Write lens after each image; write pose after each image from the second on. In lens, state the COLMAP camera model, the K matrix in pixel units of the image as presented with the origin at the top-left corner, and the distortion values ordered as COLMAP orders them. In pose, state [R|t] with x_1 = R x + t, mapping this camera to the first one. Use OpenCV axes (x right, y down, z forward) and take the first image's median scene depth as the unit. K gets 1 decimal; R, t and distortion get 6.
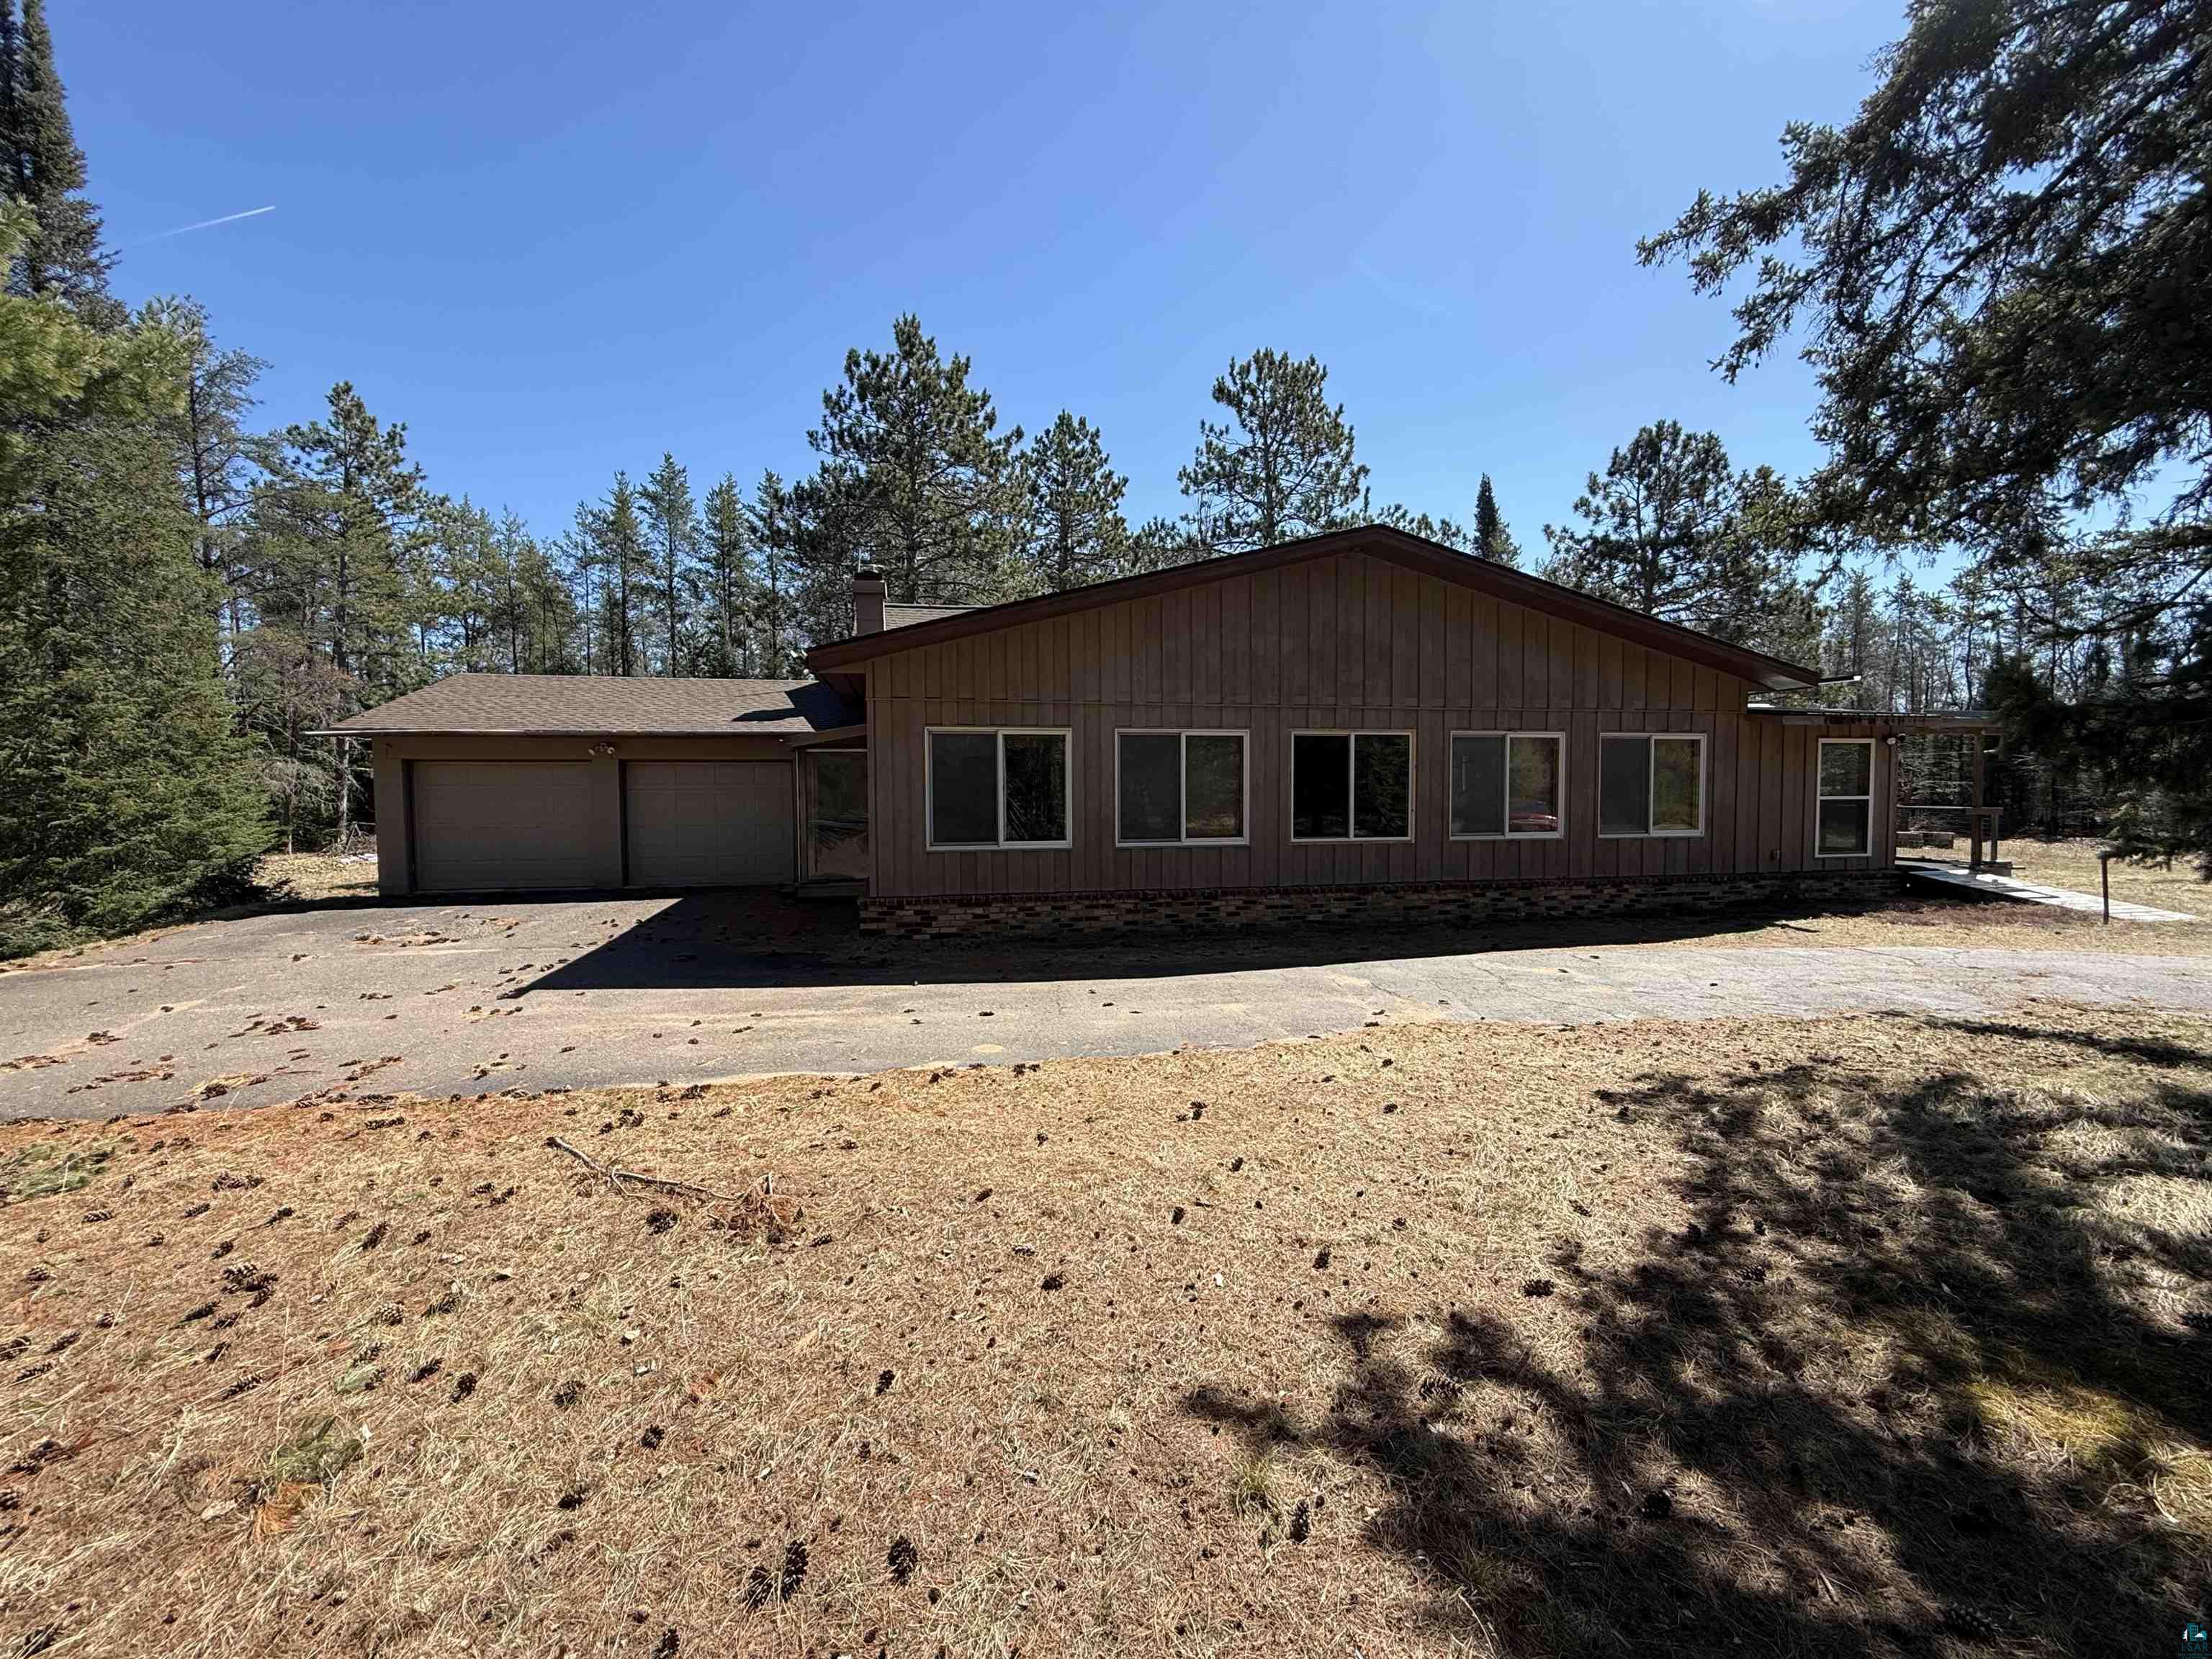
lens RADIAL K [[886.3, 0, 1106.0], [0, 886.3, 829.5], [0, 0, 1]] dist [0.001754, 0.000143]
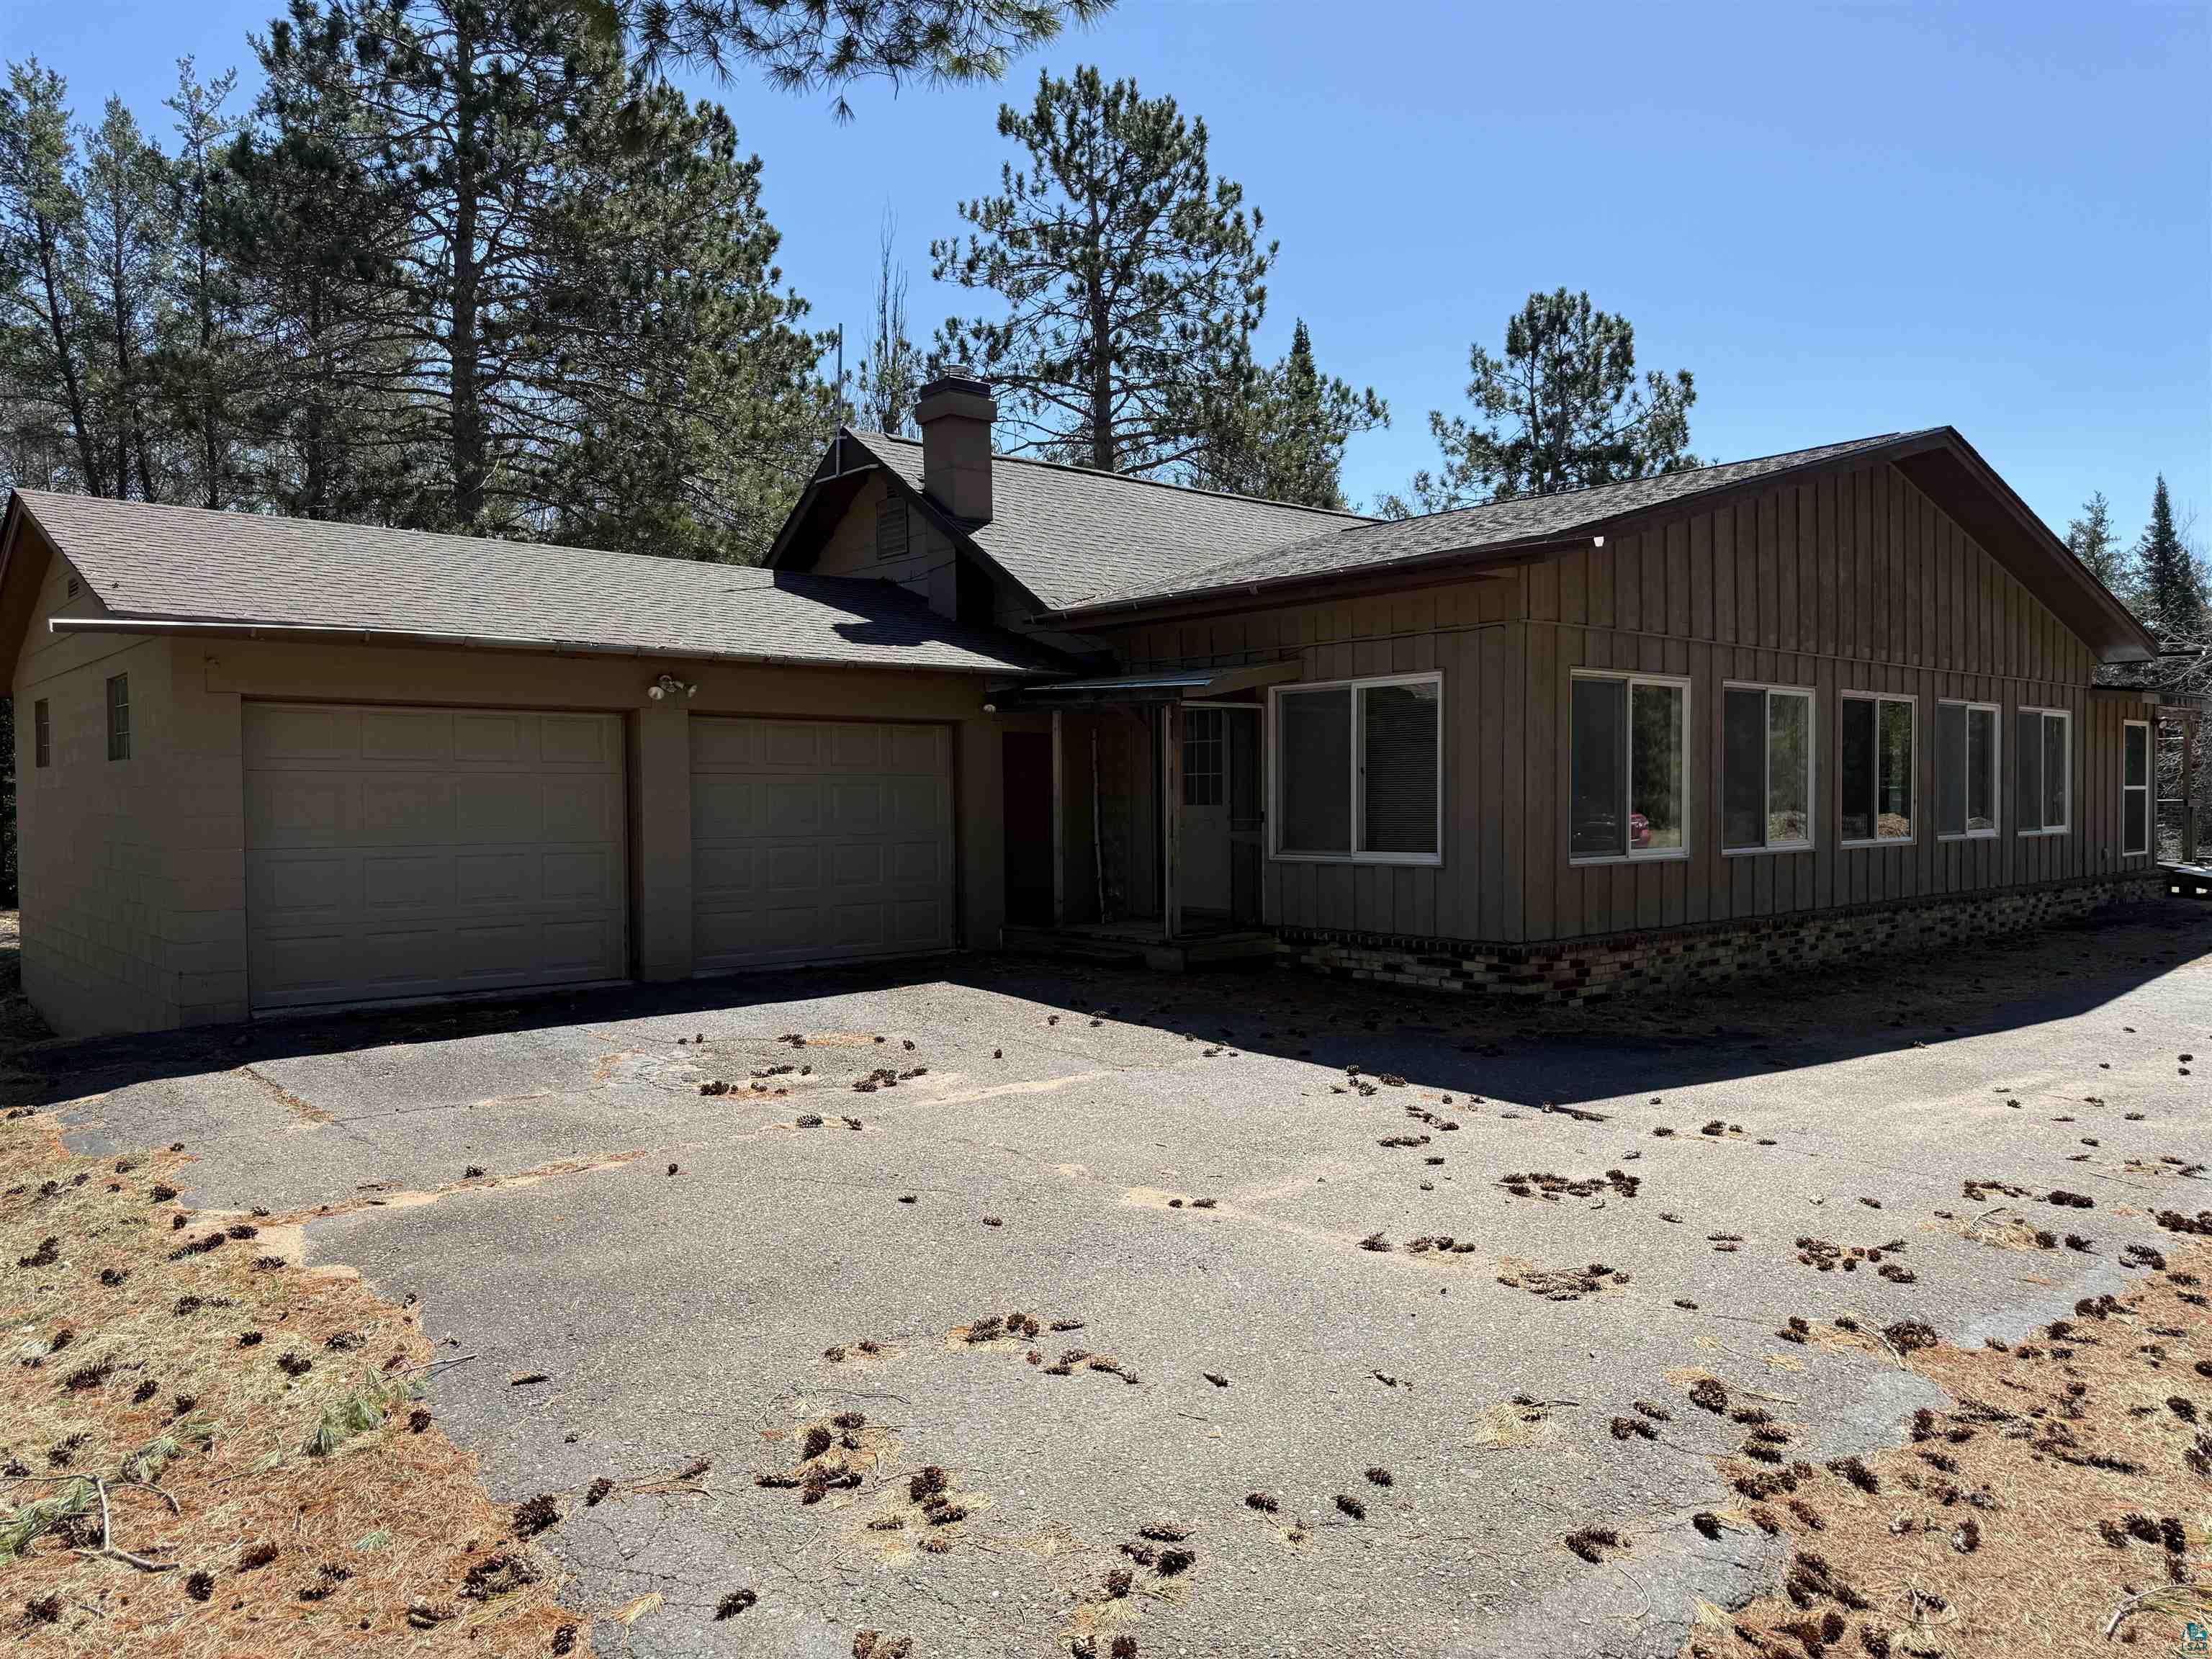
lens RADIAL K [[1607.0, 0, 1106.0], [0, 1607.0, 829.5], [0, 0, 1]] dist [0.005436, -0.003095]
pose [[0.858713, -0.013394, 0.512282, -0.960744], [0.030191, 0.999244, -0.024481, 0.015333], [-0.511567, 0.036488, 0.858468, 0.173416]]
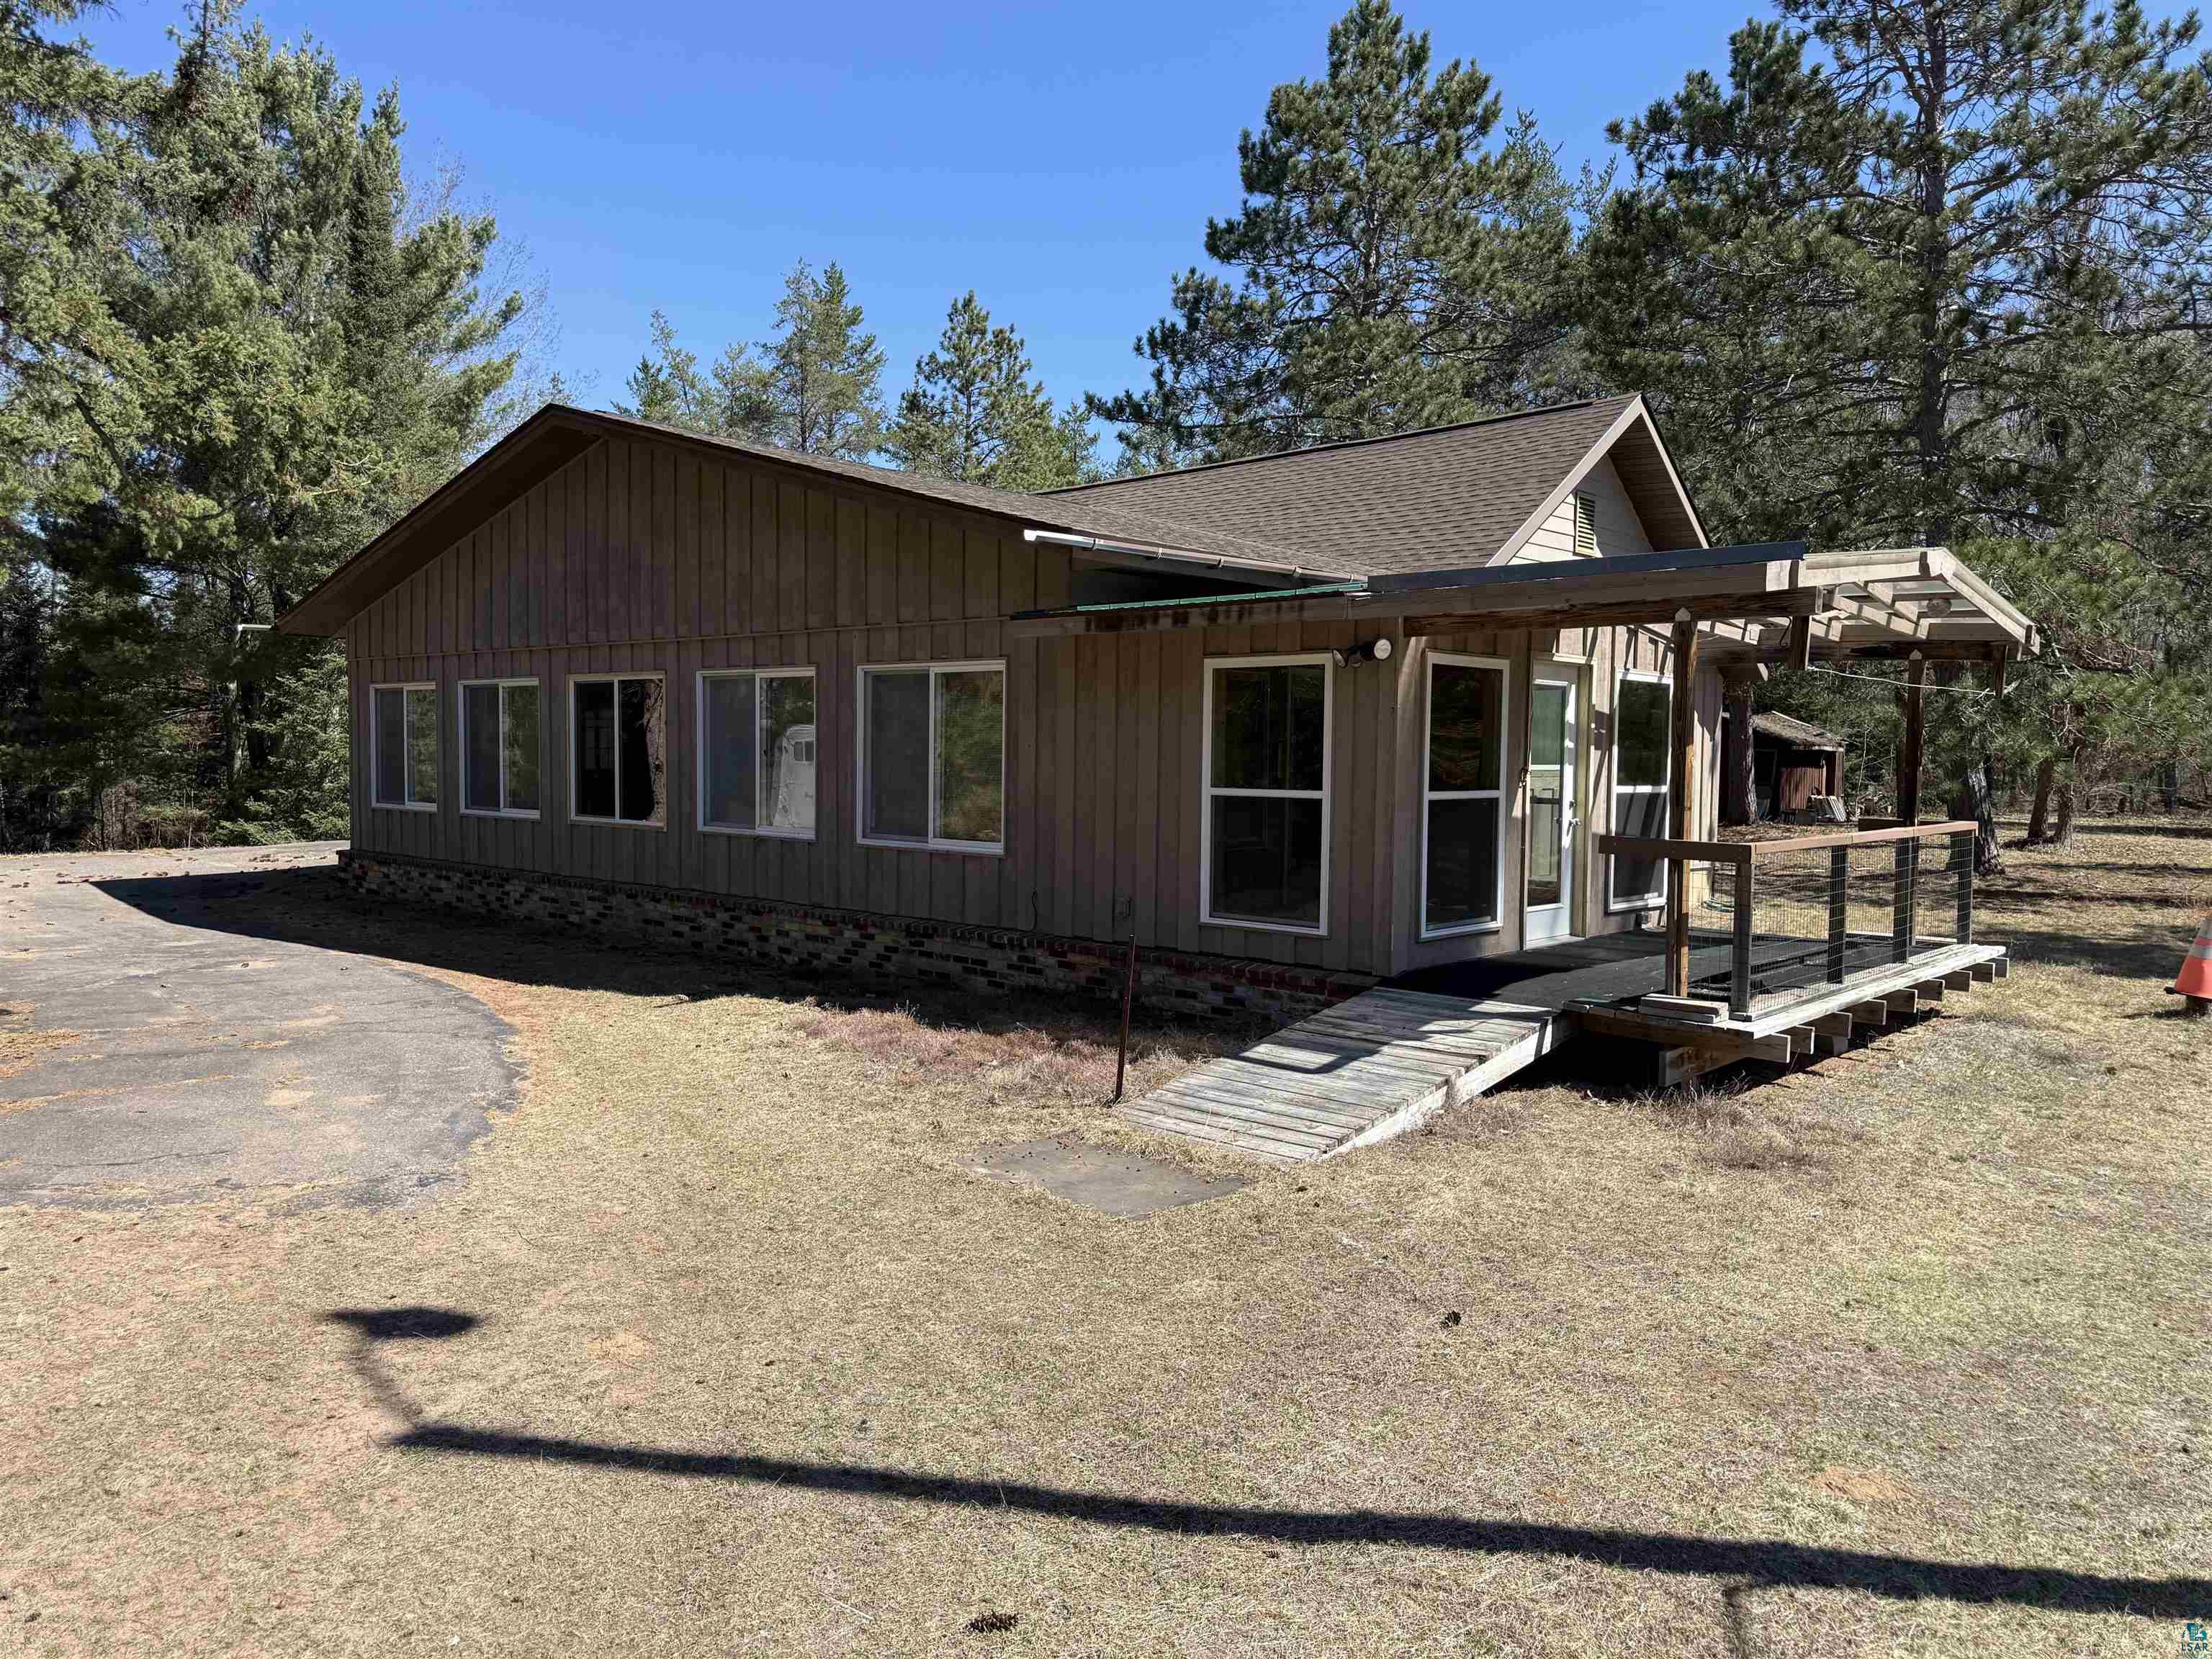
lens RADIAL K [[1607.0, 0, 1106.0], [0, 1607.0, 829.5], [0, 0, 1]] dist [0.005436, -0.003095]
pose [[0.594429, 0.051404, -0.802503, 1.586256], [-0.062204, 0.997904, 0.017845, -0.030262], [0.801739, 0.039312, 0.596381, 0.524886]]
